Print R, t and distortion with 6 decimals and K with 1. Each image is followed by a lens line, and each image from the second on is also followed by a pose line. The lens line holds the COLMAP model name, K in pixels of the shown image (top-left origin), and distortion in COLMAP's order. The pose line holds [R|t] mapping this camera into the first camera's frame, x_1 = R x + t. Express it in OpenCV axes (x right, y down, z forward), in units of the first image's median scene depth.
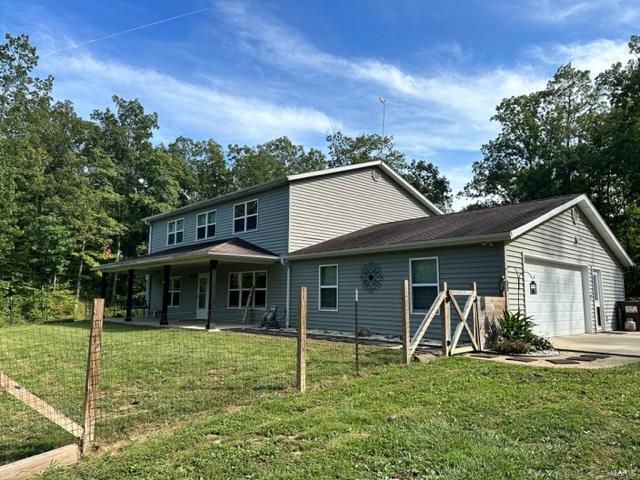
lens RADIAL K [[446.6, 0, 320.0], [0, 446.6, 240.0], [0, 0, 1]] dist [0.075059, -0.082924]
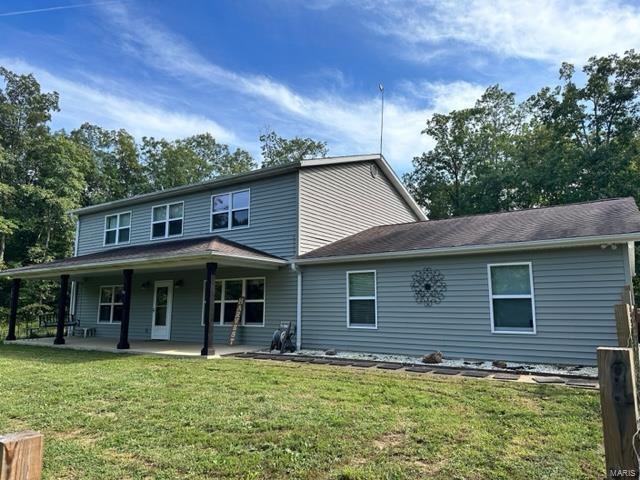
lens RADIAL K [[448.4, 0, 320.0], [0, 448.4, 240.0], [0, 0, 1]] dist [0.081193, -0.107970]
pose [[0.974854, 0.028673, 0.220994, -0.073536], [-0.023825, 0.999414, -0.024575, 0.006734], [-0.221569, 0.018692, 0.974966, 0.070000]]
